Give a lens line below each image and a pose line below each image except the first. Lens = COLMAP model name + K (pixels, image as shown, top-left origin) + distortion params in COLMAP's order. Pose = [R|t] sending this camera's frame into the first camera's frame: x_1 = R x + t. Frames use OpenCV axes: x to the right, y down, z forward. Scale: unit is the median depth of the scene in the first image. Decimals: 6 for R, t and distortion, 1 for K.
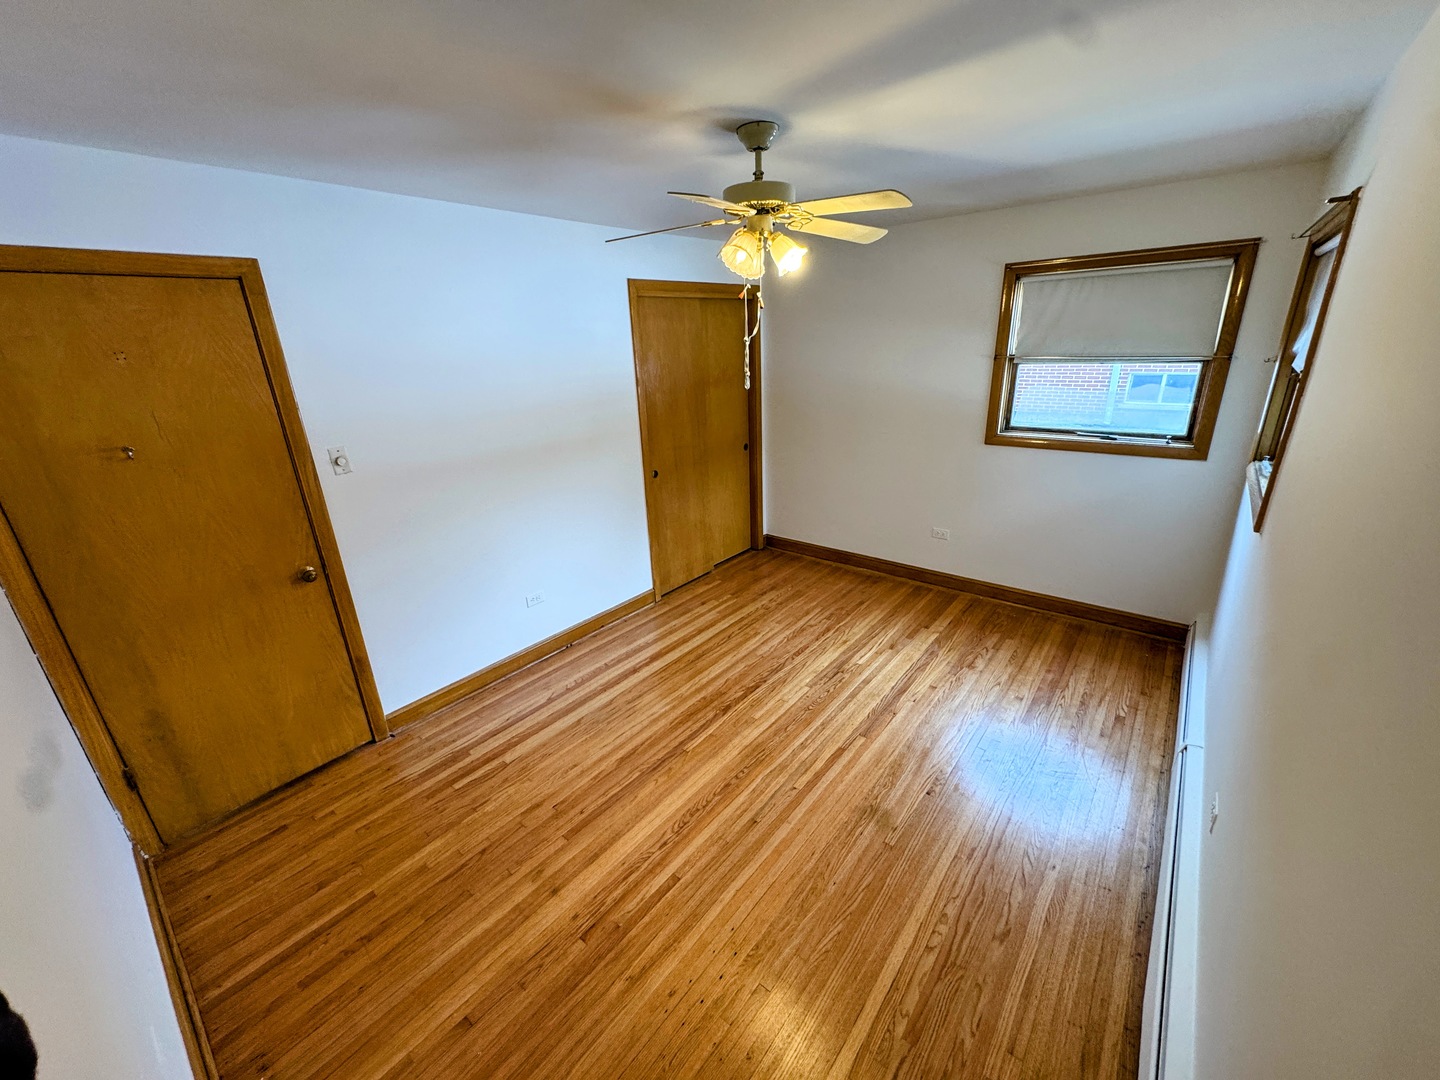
lens RADIAL K [[573.8, 0, 723.9], [0, 573.8, 540.1], [0, 0, 1]] dist [-0.001958, 0.001172]
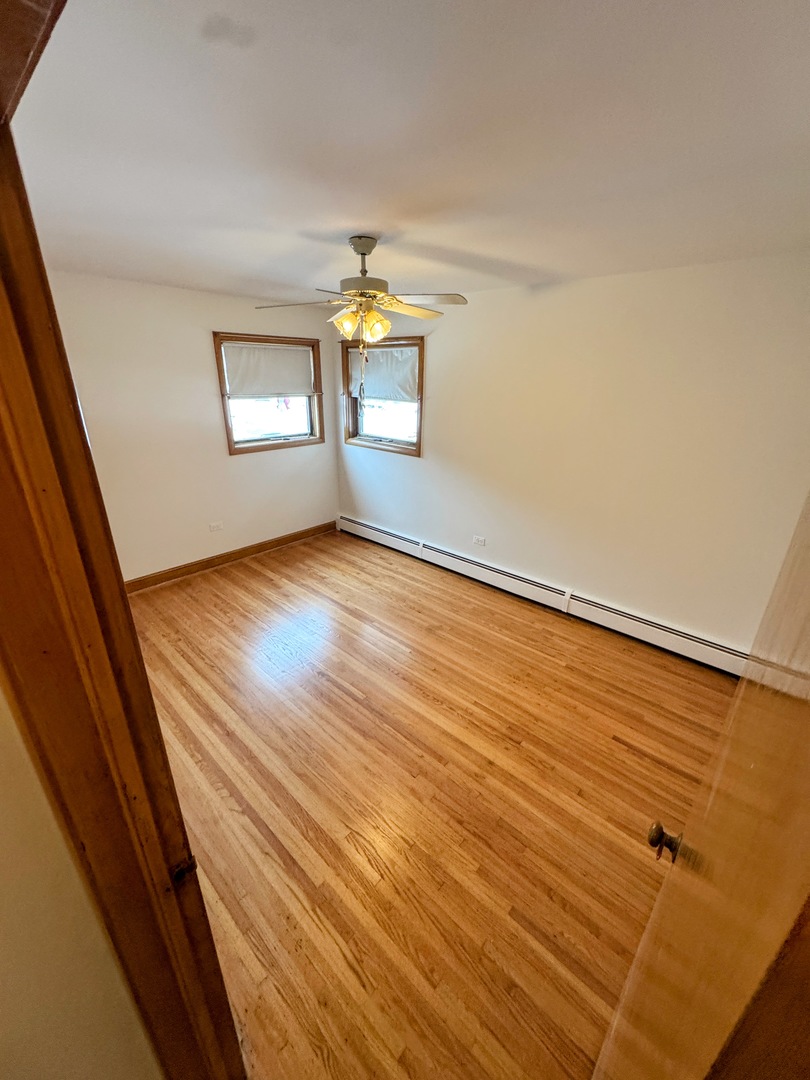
lens RADIAL K [[430.4, 0, 402.6], [0, 430.4, 537.8], [0, 0, 1]] dist [-0.001958, 0.001172]
pose [[0.058588, -0.323667, 0.944355, -0.858455], [0.316816, 0.903106, 0.289874, -0.216199], [-0.946676, 0.282204, 0.155454, 0.655207]]
